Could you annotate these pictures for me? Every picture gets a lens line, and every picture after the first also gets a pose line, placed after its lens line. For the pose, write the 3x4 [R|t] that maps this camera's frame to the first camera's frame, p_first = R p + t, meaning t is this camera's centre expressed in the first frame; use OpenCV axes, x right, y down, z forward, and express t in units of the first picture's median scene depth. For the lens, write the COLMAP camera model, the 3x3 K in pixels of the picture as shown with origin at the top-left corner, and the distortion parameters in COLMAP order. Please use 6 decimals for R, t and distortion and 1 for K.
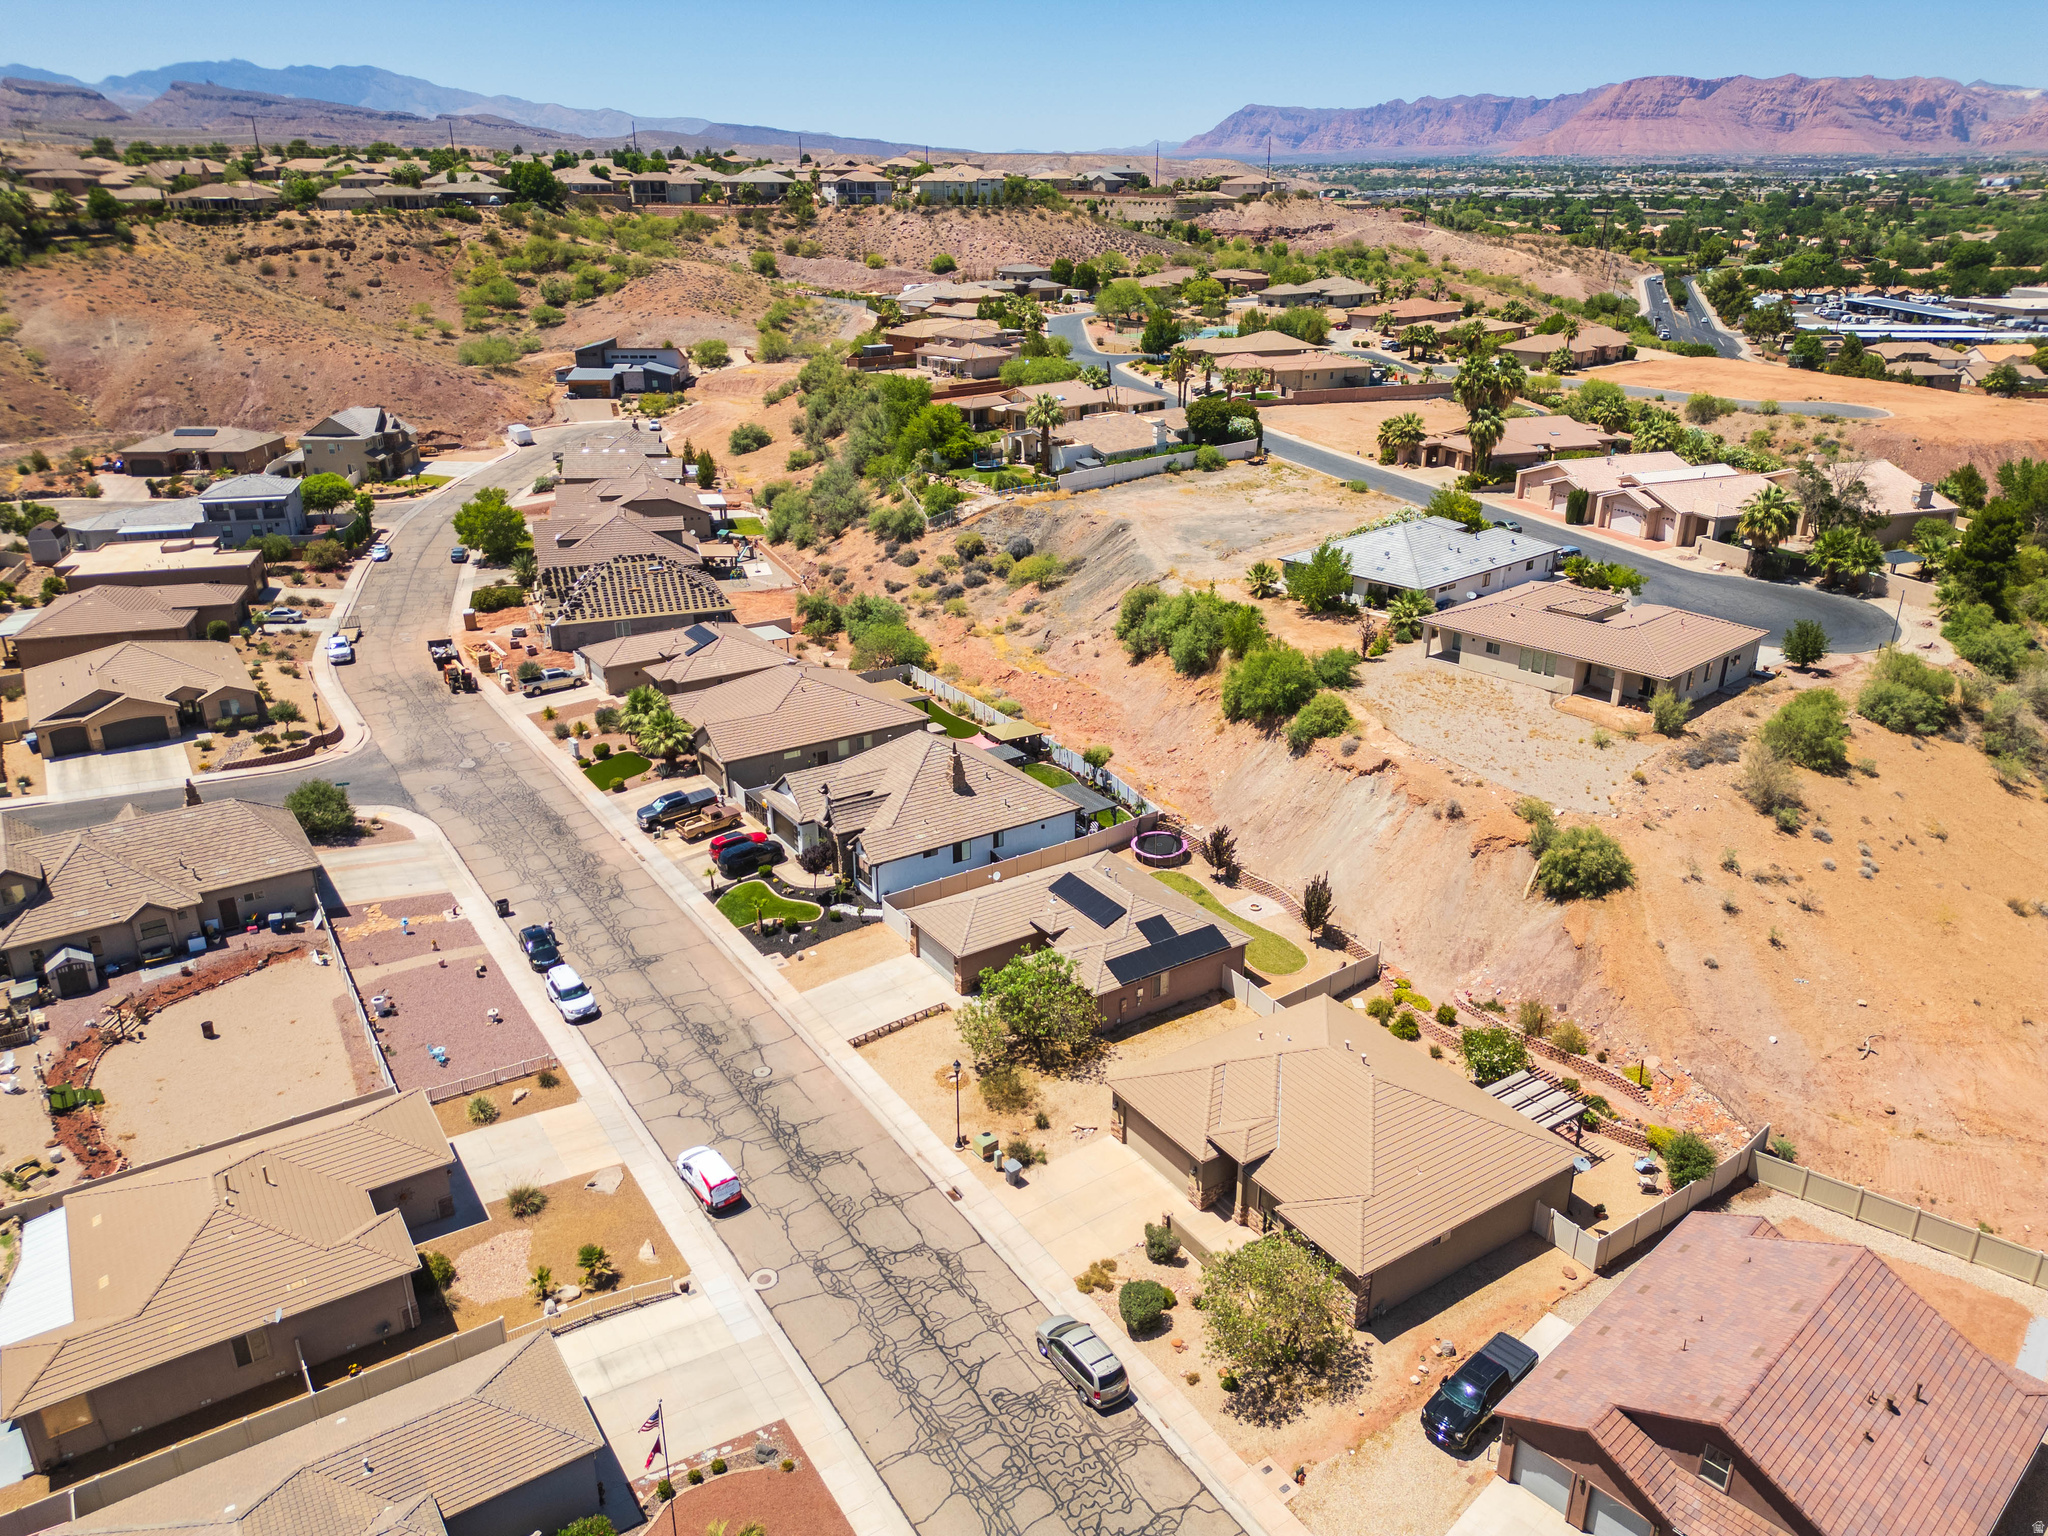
lens RADIAL K [[1443.3, 0, 1018.2], [0, 1443.3, 763.9], [0, 0, 1]] dist [0.063114, -0.053647]
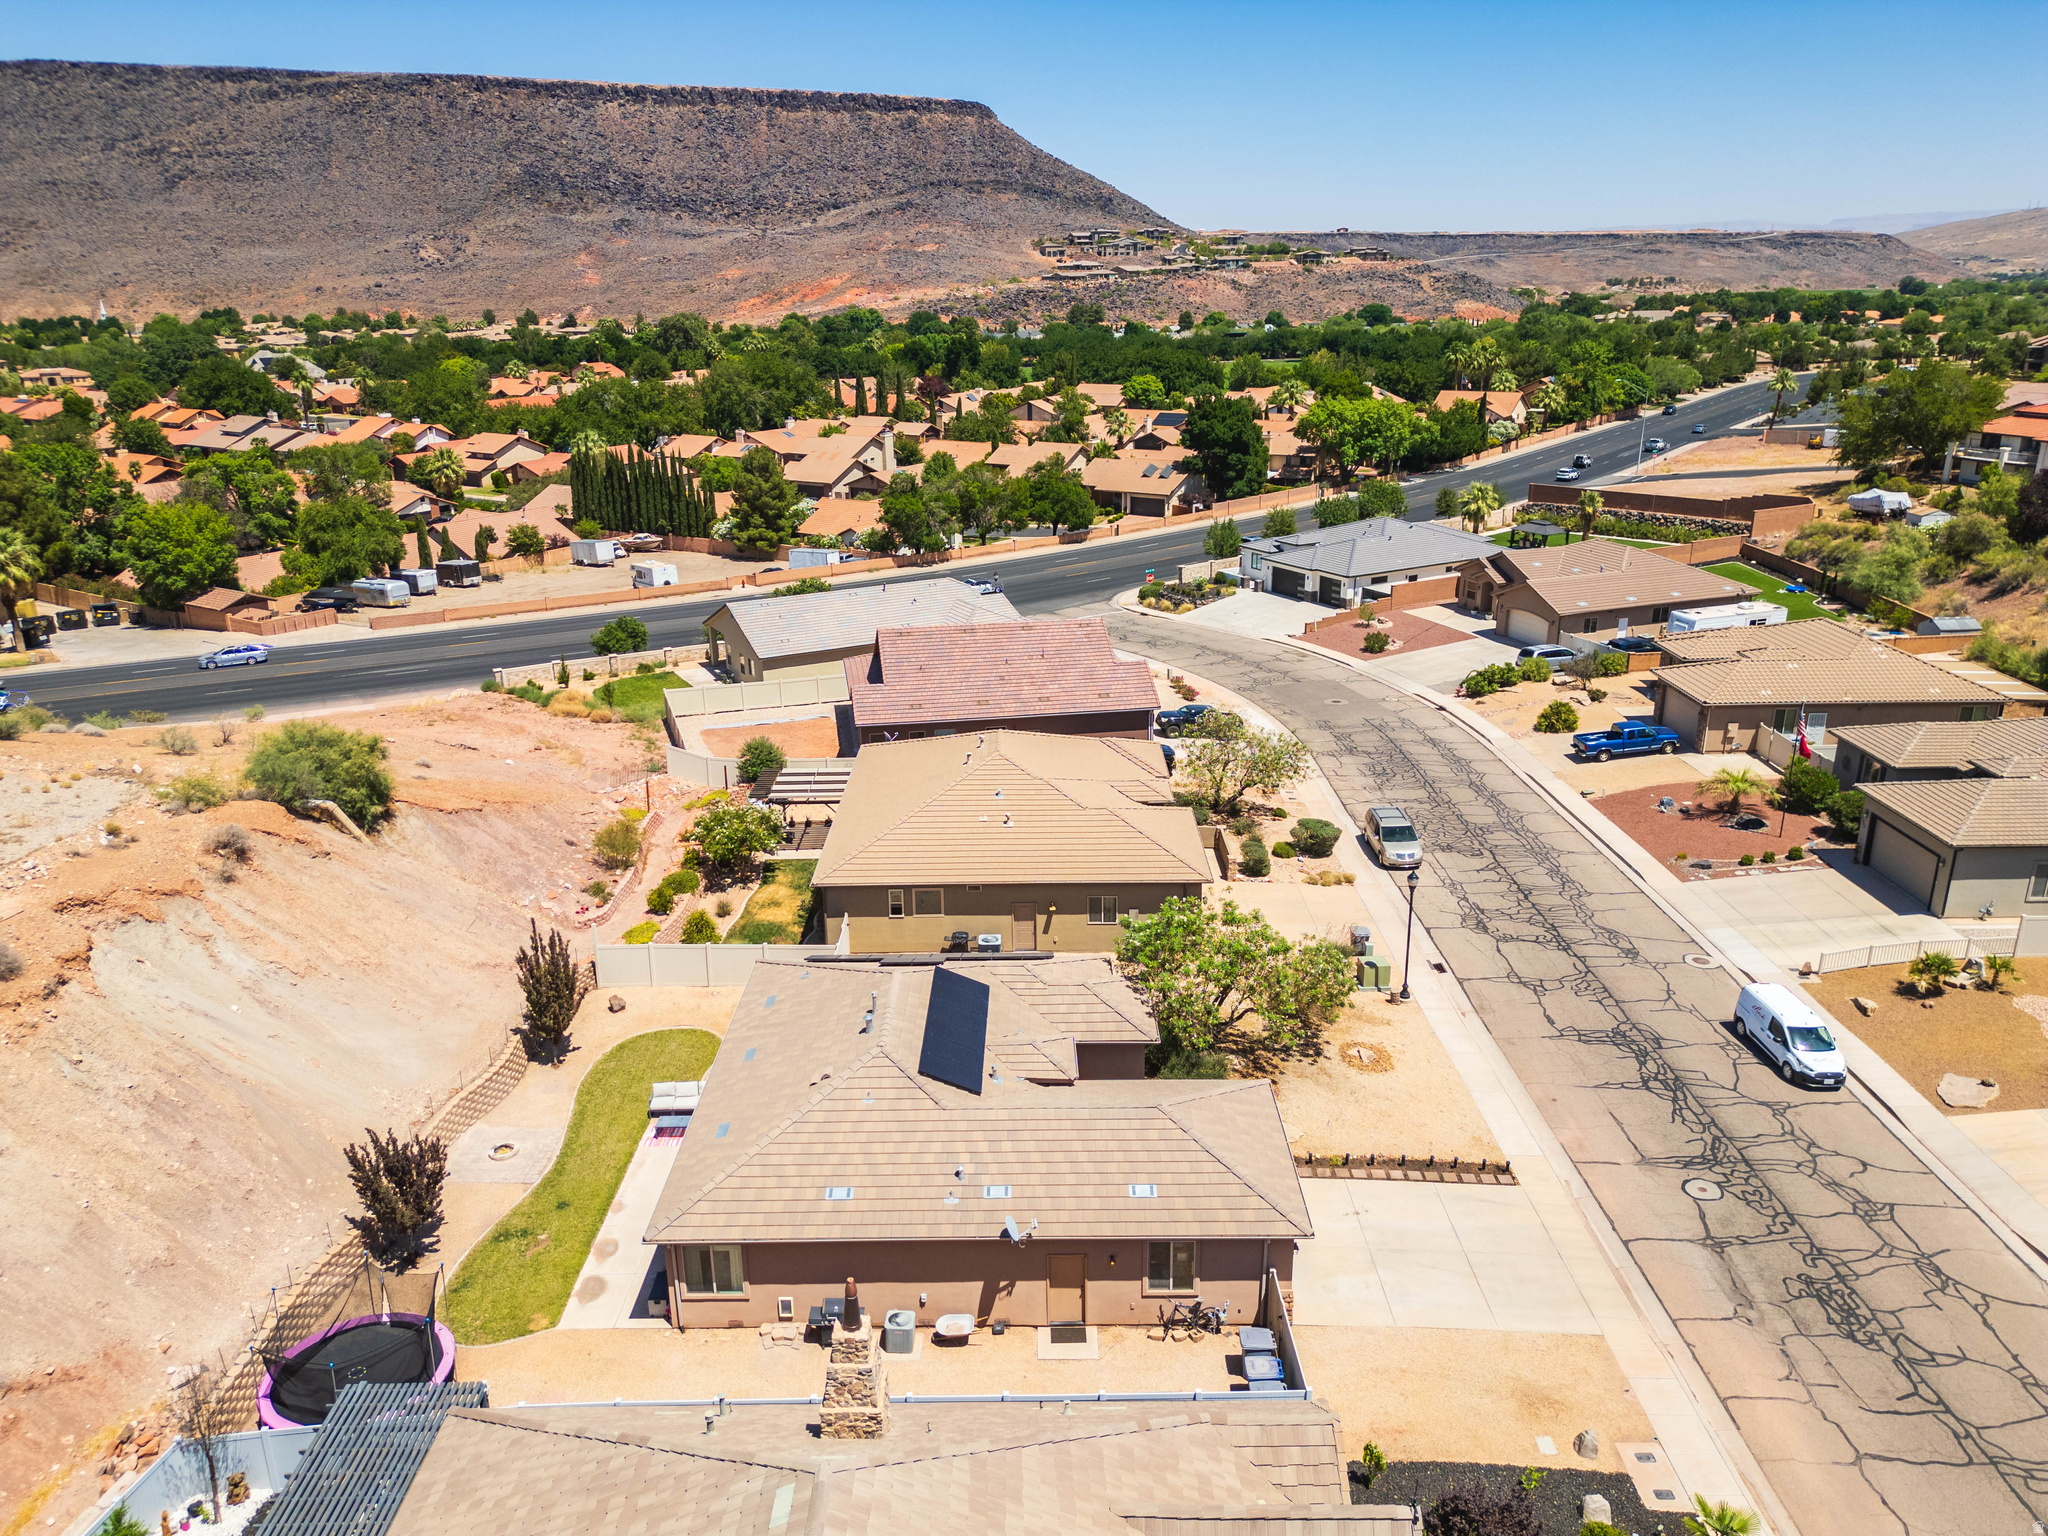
lens RADIAL K [[1443.3, 0, 1020.6], [0, 1443.3, 763.3], [0, 0, 1]] dist [0.063114, -0.053647]
pose [[-0.833437, -0.164030, 0.527709, -0.171659], [0.218980, 0.778730, 0.587900, -0.206892], [-0.507376, 0.605536, -0.613104, 1.034005]]
